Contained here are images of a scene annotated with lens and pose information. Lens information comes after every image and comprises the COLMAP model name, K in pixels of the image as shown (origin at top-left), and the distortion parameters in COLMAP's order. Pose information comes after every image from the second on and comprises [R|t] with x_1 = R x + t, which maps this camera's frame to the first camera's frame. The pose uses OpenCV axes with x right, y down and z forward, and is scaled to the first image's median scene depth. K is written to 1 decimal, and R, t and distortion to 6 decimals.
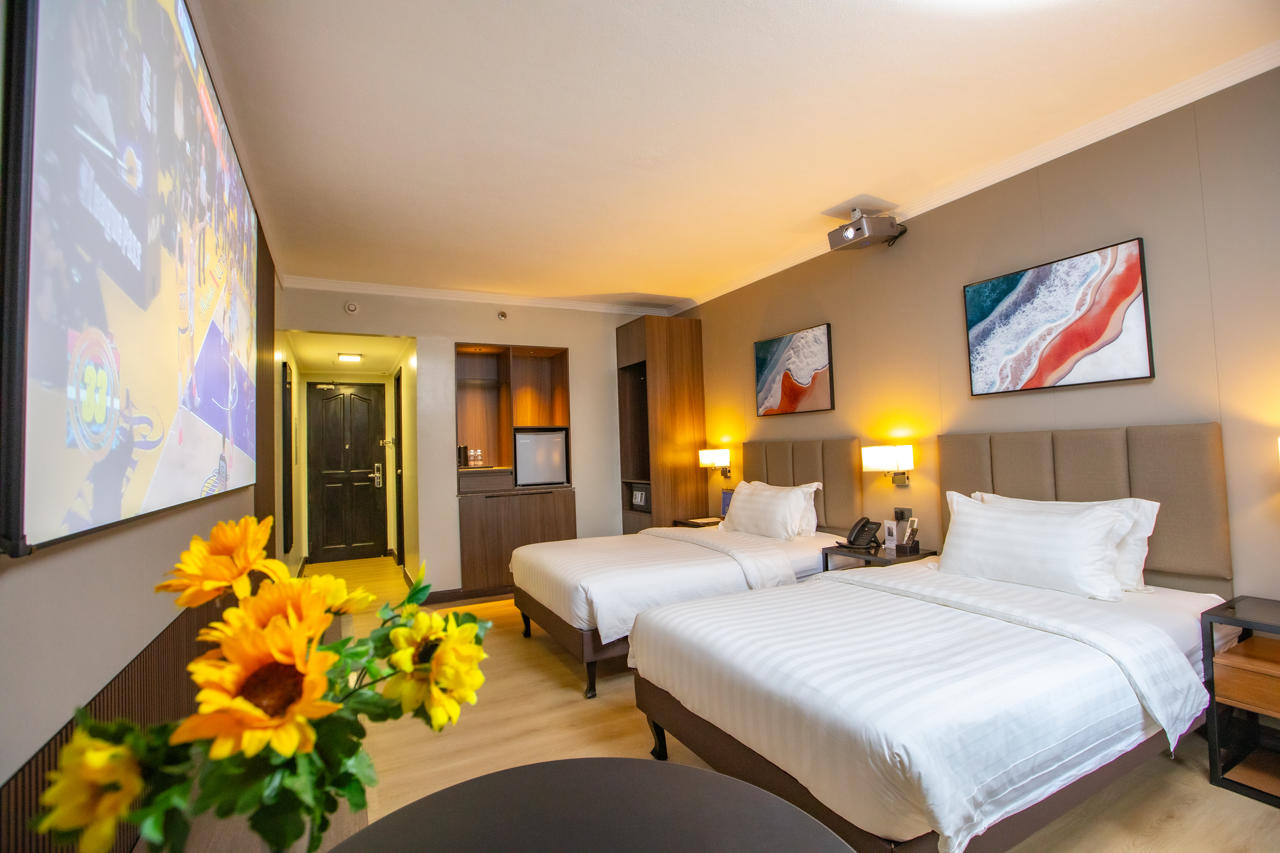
lens RADIAL K [[578.7, 0, 648.7], [0, 578.7, 424.4], [0, 0, 1]] dist [-0.019154, 0.004792]
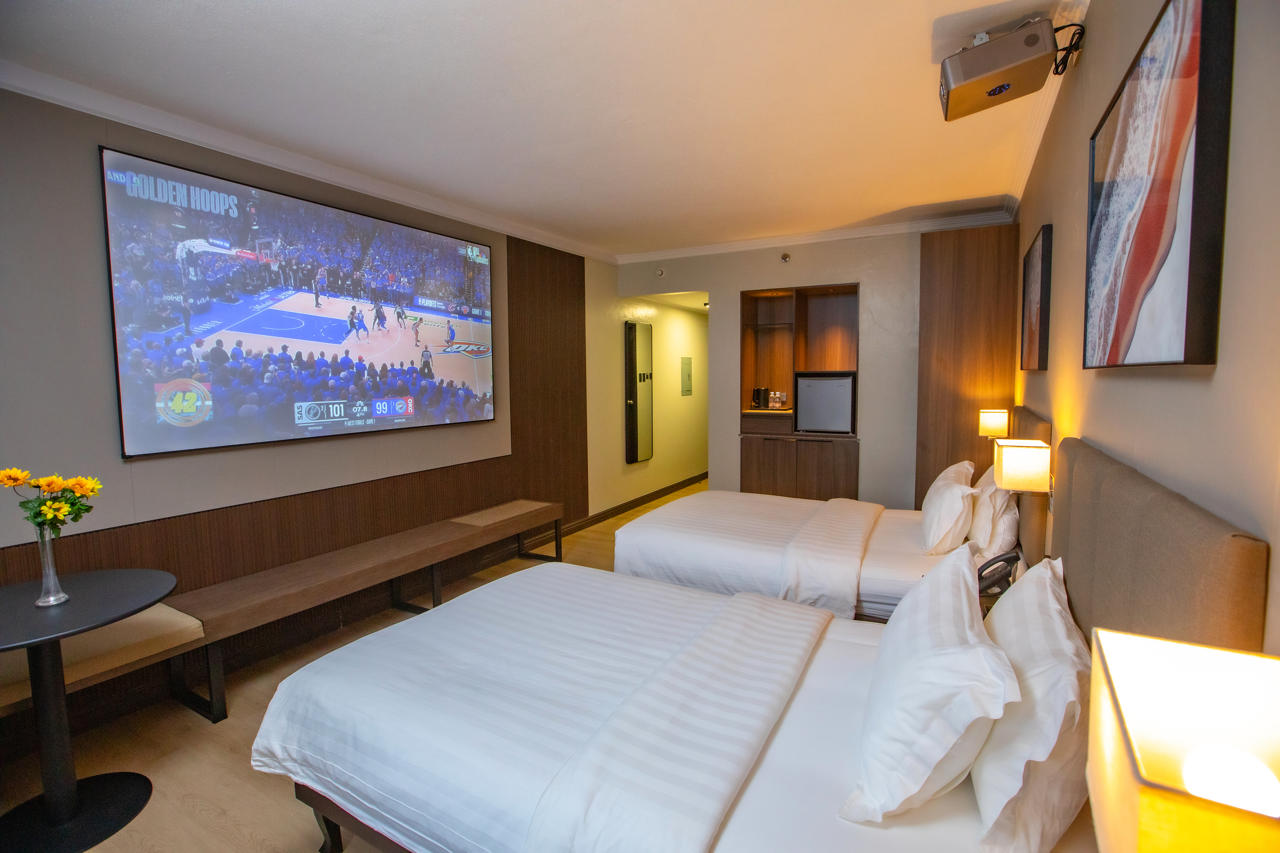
lens RADIAL K [[578.7, 0, 643.2], [0, 578.7, 419.6], [0, 0, 1]] dist [-0.019154, 0.004792]
pose [[0.530626, 0.094844, -0.842283, 0.822923], [0.027887, 0.991228, 0.129184, -0.086712], [0.847147, -0.092037, 0.523327, 0.446173]]
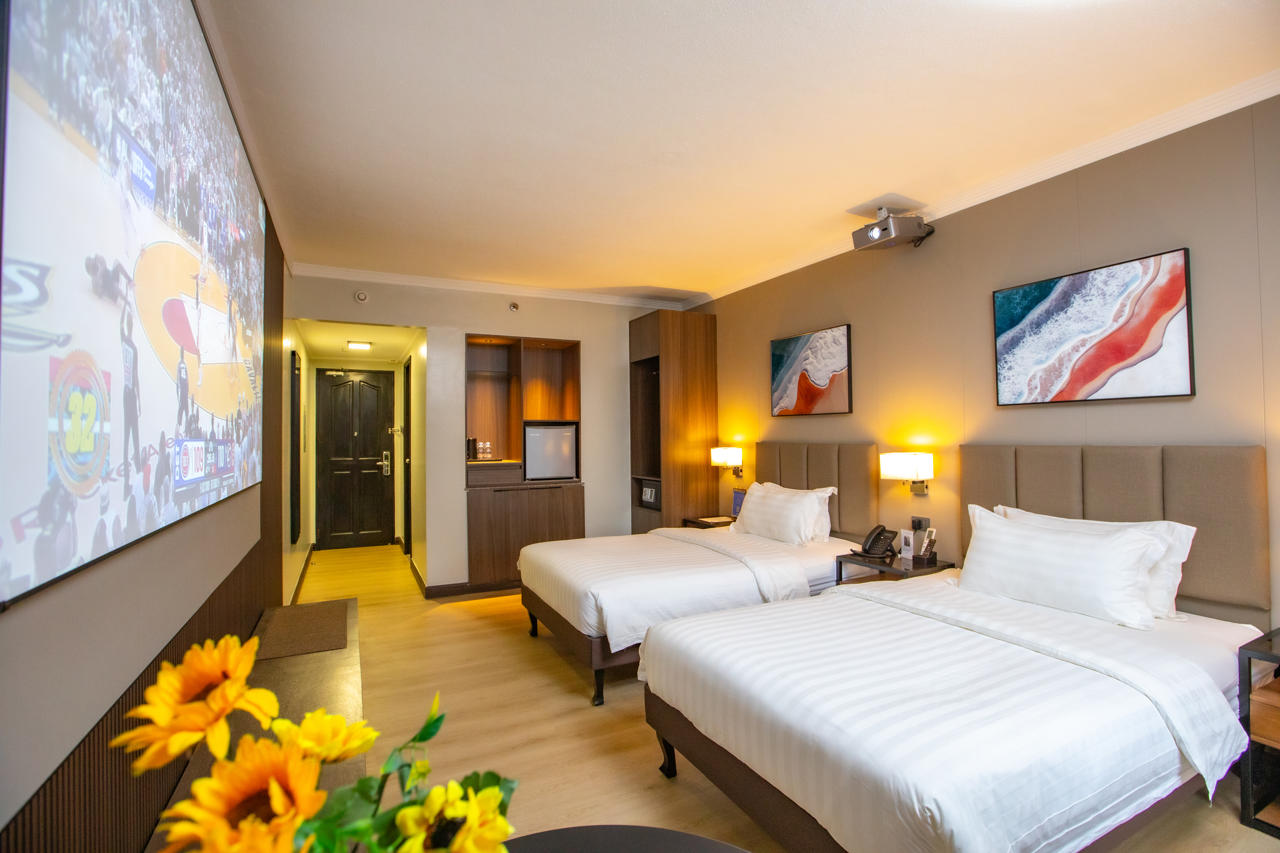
lens RADIAL K [[578.7, 0, 649.4], [0, 578.7, 424.4], [0, 0, 1]] dist [-0.019154, 0.004792]
pose [[0.999665, 0.023120, -0.011632, -0.012417], [-0.022846, 0.999469, 0.023238, -0.029036], [0.012163, -0.022965, 0.999662, 0.027626]]
